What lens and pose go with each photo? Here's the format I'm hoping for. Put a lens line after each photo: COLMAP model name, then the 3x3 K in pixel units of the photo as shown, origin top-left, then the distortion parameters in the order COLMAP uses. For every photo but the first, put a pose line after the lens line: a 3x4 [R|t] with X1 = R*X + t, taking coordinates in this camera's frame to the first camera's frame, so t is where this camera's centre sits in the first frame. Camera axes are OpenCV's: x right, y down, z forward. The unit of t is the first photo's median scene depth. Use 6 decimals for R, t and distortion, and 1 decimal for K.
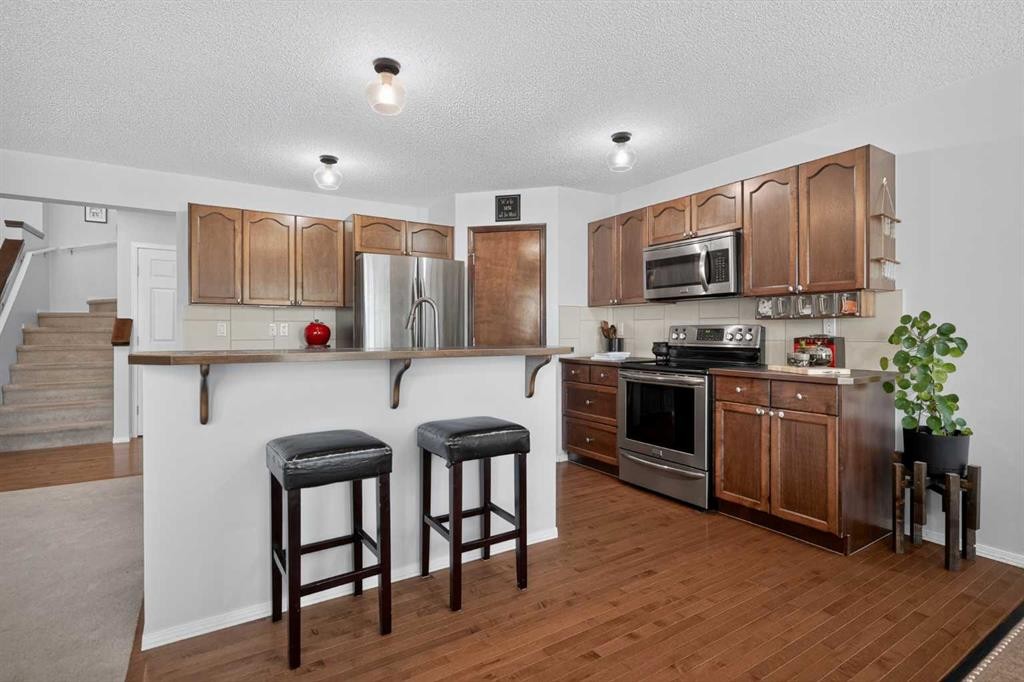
lens RADIAL K [[491.1, 0, 509.6], [0, 491.1, 334.6], [0, 0, 1]] dist [-0.005128, 0.002409]
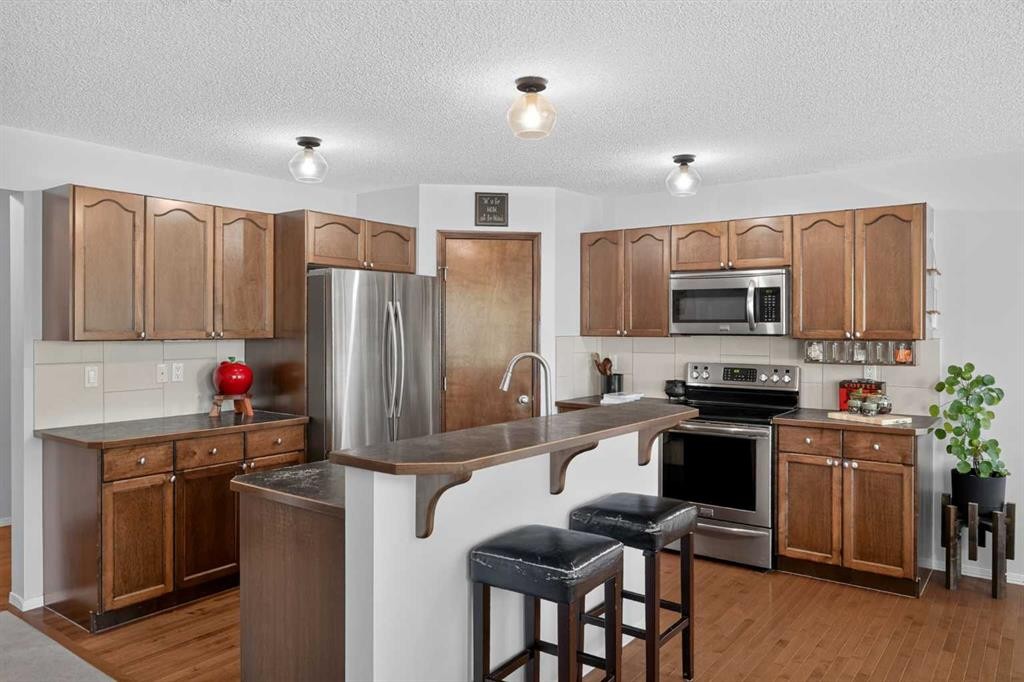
lens RADIAL K [[719.4, 0, 506.6], [0, 719.4, 327.2], [0, 0, 1]] dist [-0.003248, -0.005254]
pose [[0.935527, 0.003378, 0.353239, -0.501387], [-0.001941, 0.999988, -0.004420, -0.087832], [-0.353249, 0.003449, 0.935523, -0.091655]]
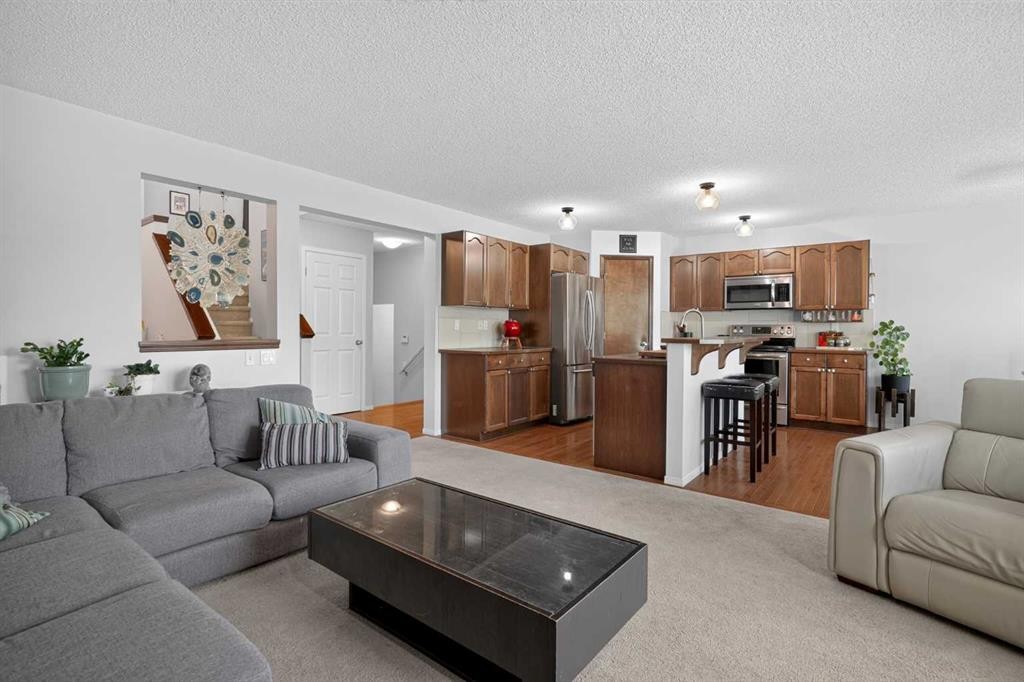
lens RADIAL K [[491.1, 0, 506.5], [0, 491.1, 330.8], [0, 0, 1]] dist [-0.005128, 0.002409]
pose [[0.940200, 0.003521, 0.340605, -1.109861], [-0.004829, 0.999984, 0.002994, 0.000307], [-0.340589, -0.004460, 0.940202, -0.339083]]
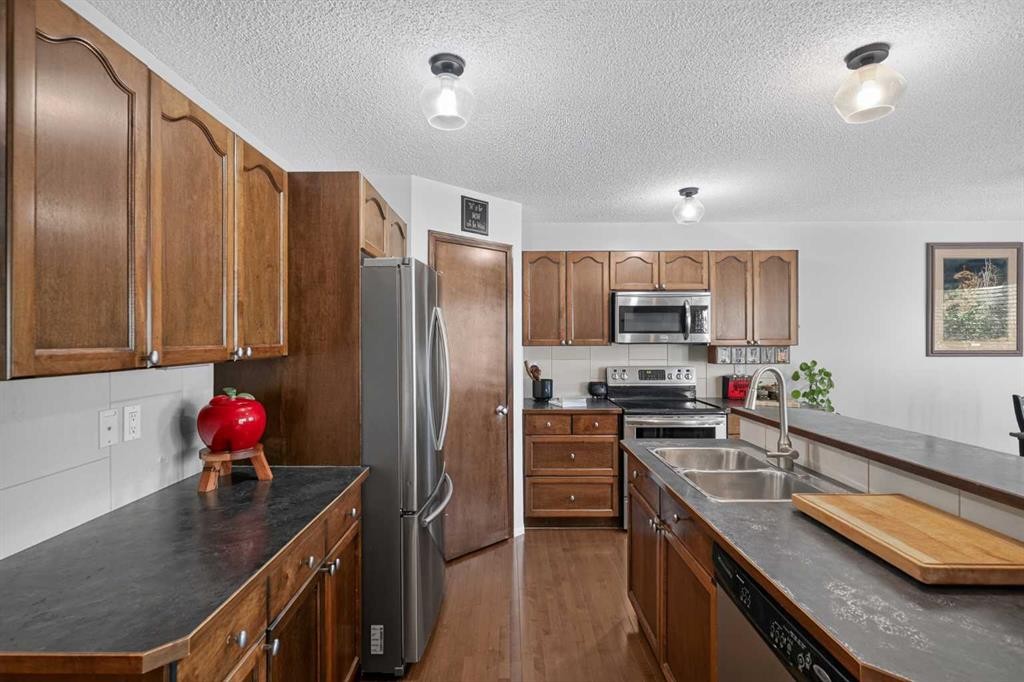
lens RADIAL K [[491.1, 0, 502.7], [0, 491.1, 336.9], [0, 0, 1]] dist [-0.005128, 0.002409]
pose [[0.542549, 0.001123, 0.840024, -0.799311], [0.005790, 0.999970, -0.005077, -0.091742], [-0.840004, 0.007618, 0.542526, 0.737125]]
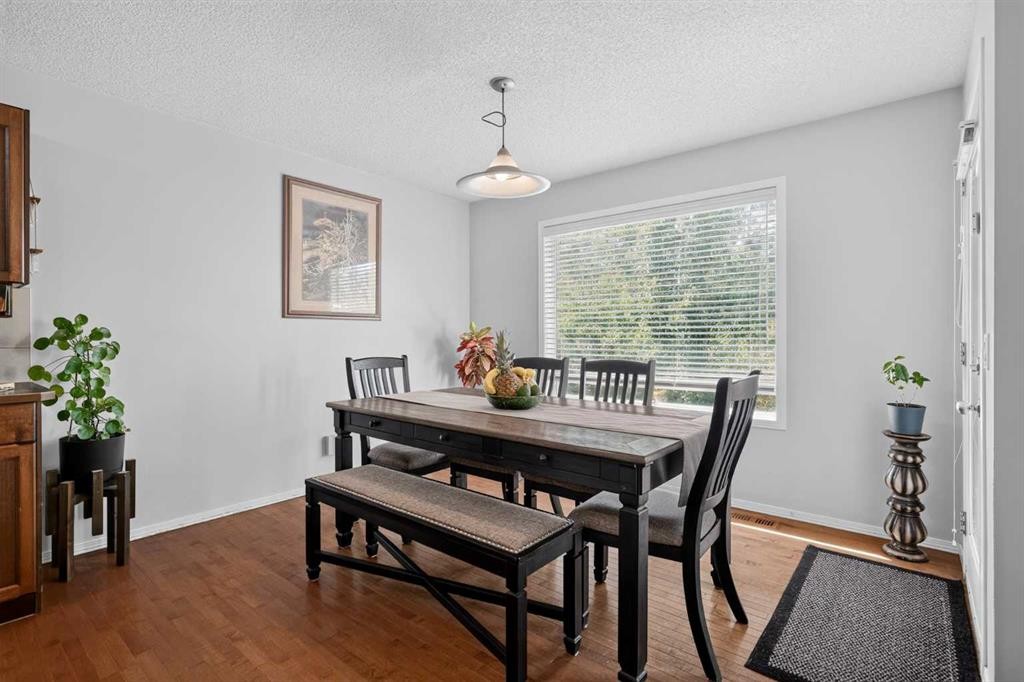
lens RADIAL K [[491.1, 0, 492.7], [0, 491.1, 339.9], [0, 0, 1]] dist [-0.005128, 0.002409]
pose [[-0.289538, -0.004594, 0.957156, -0.225618], [0.006012, 0.999960, 0.006618, 0.000228], [-0.957148, 0.007671, -0.289499, 0.381395]]
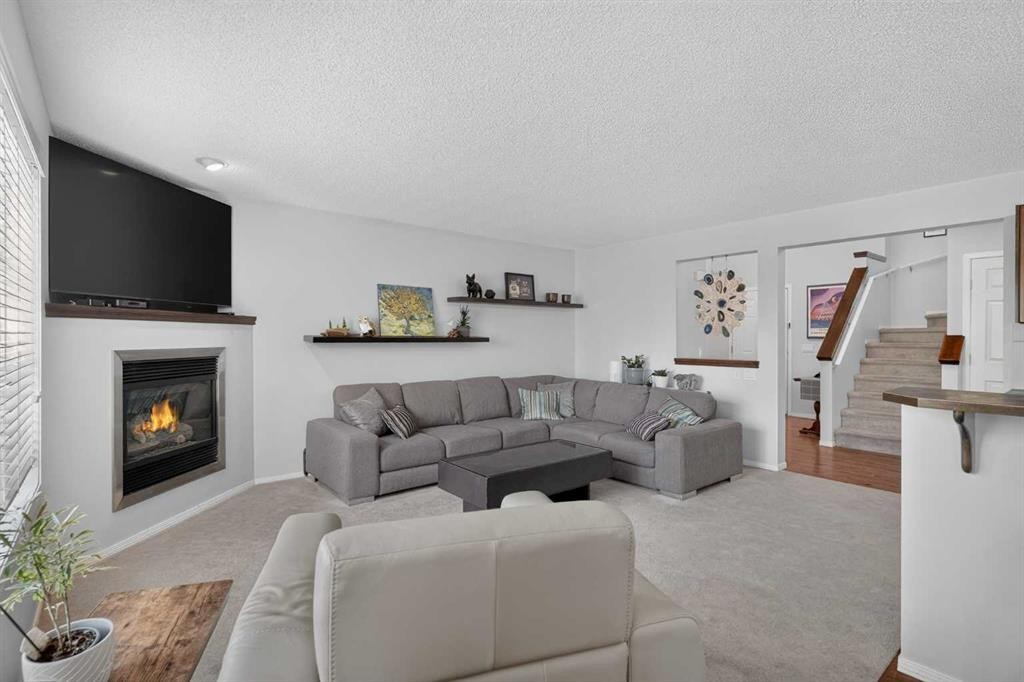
lens RADIAL K [[491.1, 0, 503.7], [0, 491.1, 338.5], [0, 0, 1]] dist [-0.005128, 0.002409]
pose [[0.127127, -0.001380, -0.991886, 0.087913], [-0.006815, 0.999974, -0.002264, -0.030033], [0.991863, 0.007047, 0.127114, 0.003529]]
